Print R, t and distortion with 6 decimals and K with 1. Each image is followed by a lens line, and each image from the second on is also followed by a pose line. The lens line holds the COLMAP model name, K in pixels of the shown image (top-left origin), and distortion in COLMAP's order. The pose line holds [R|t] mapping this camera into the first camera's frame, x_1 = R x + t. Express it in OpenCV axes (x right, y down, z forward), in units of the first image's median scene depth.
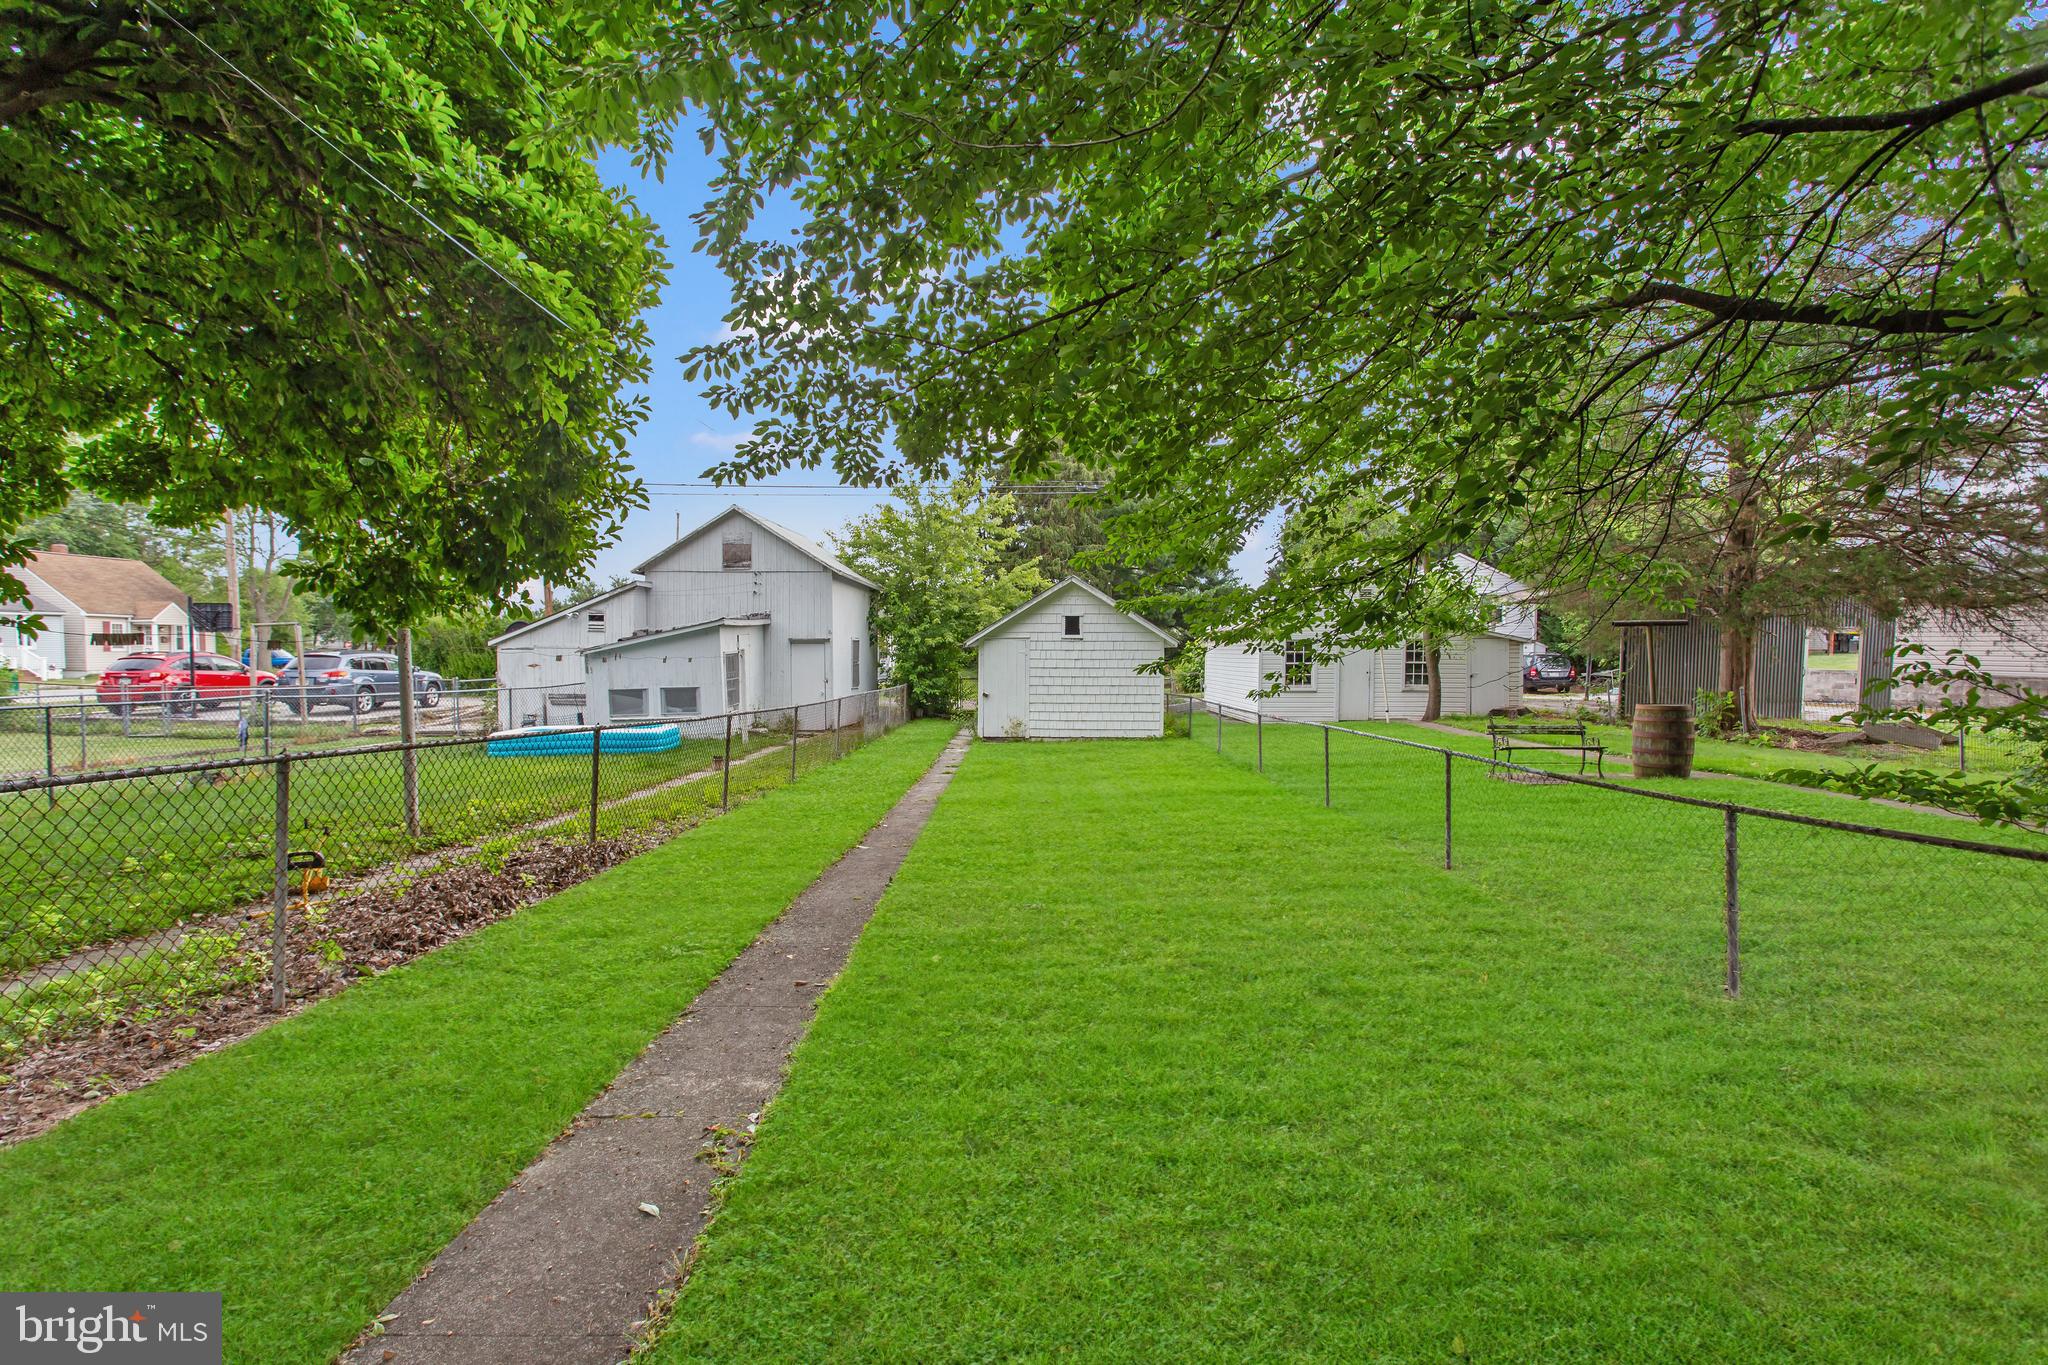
lens RADIAL K [[972.9, 0, 1020.1], [0, 972.9, 668.4], [0, 0, 1]] dist [0.000582, 0.000398]
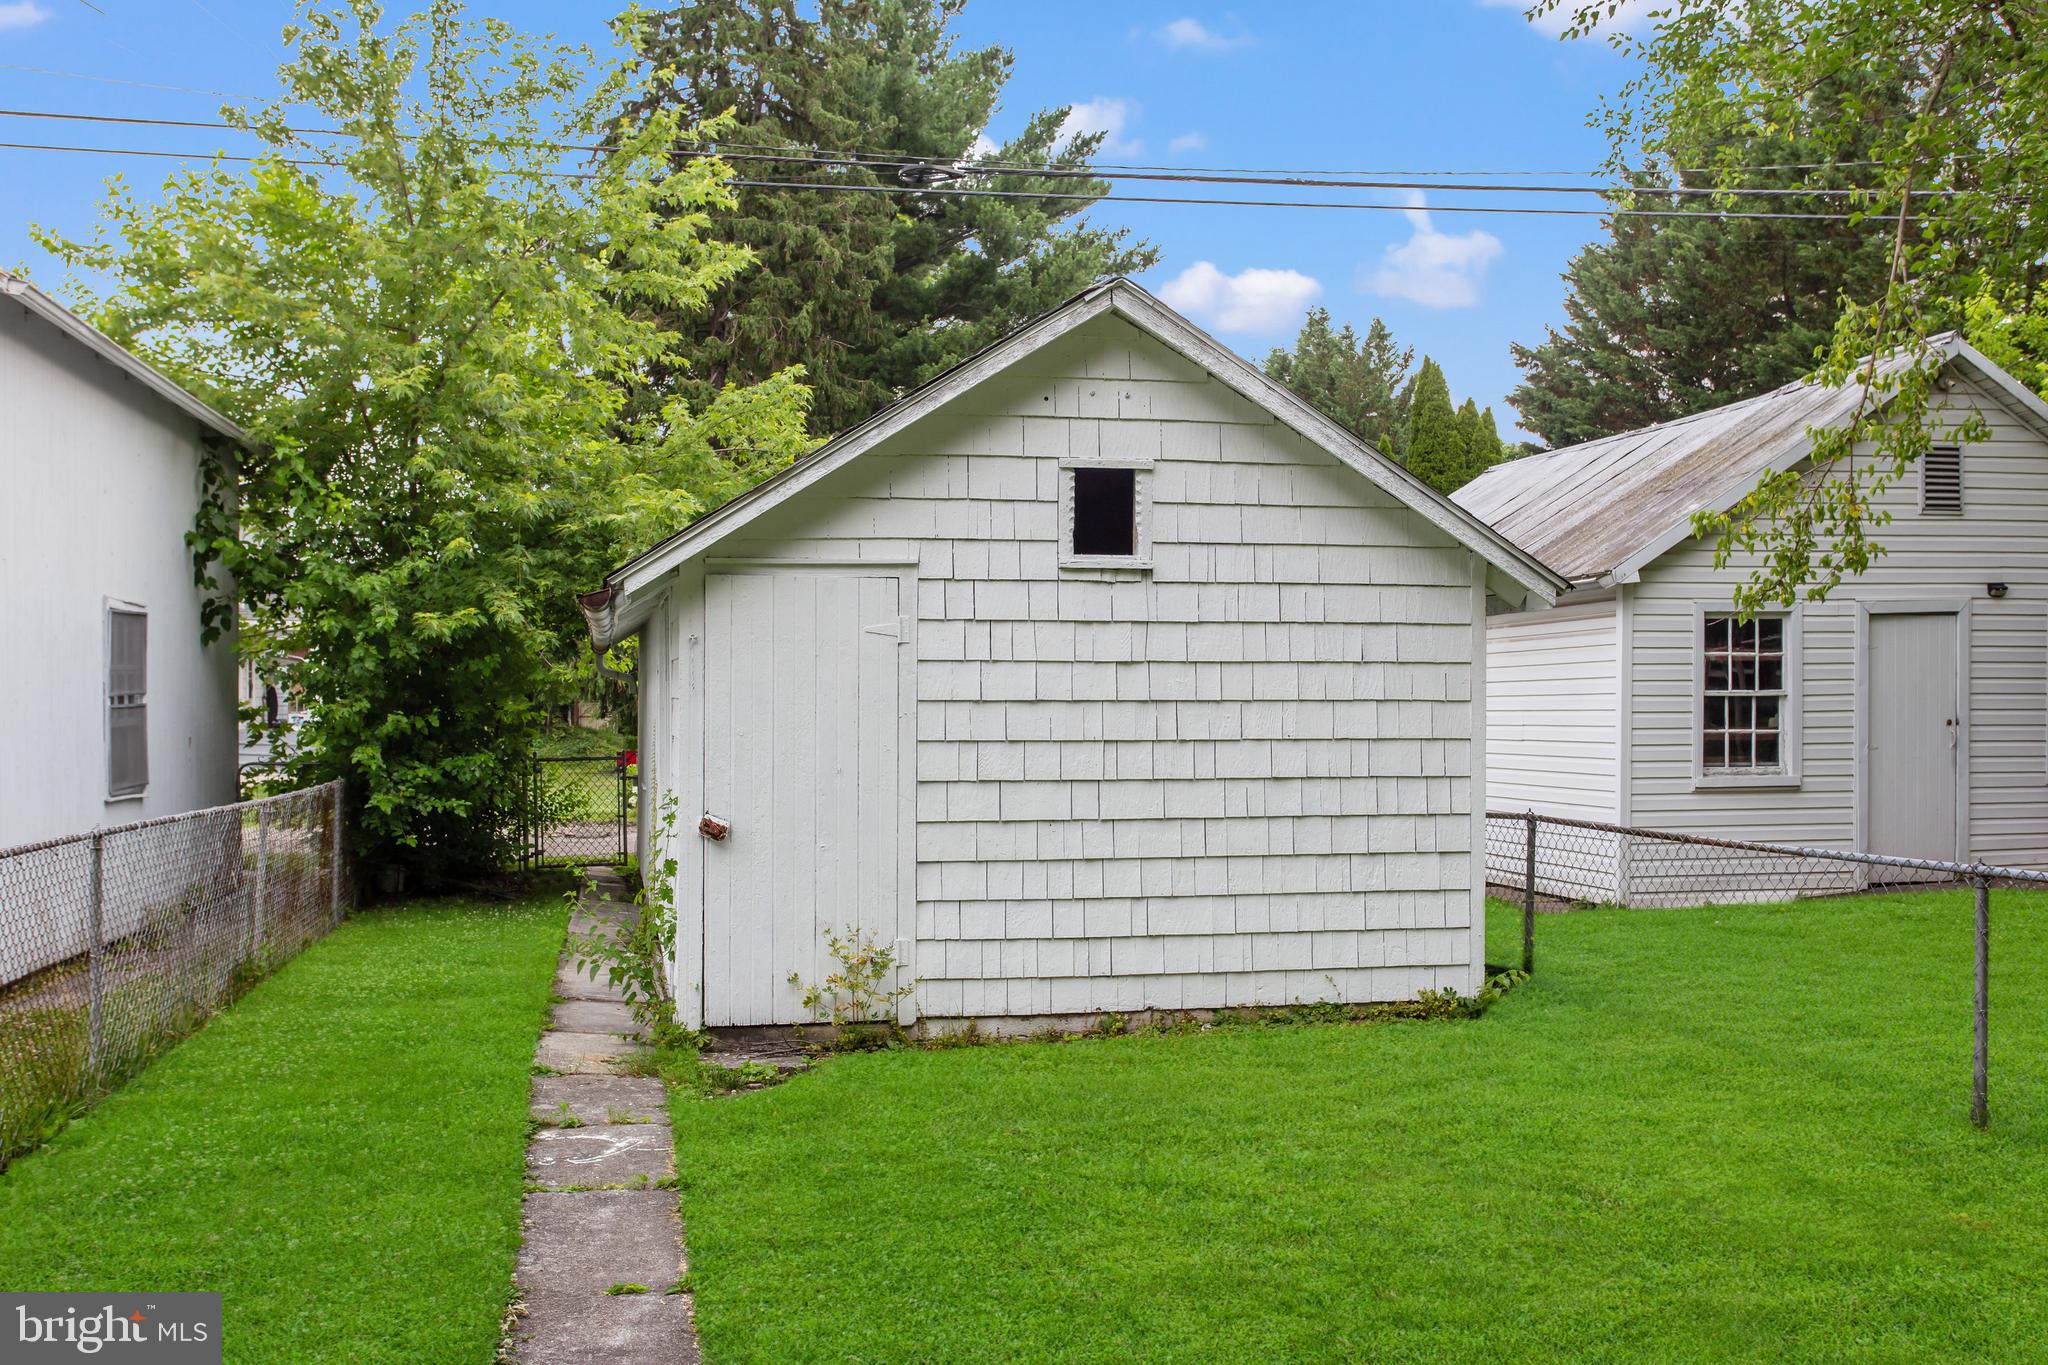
lens RADIAL K [[1918.6, 0, 1023.9], [0, 1918.6, 681.3], [0, 0, 1]] dist [0.042524, -0.000141]
pose [[0.977793, -0.003267, 0.209547, -0.043580], [0.009398, 0.999556, -0.028272, 0.005406], [-0.209362, 0.029613, 0.977390, 0.435737]]
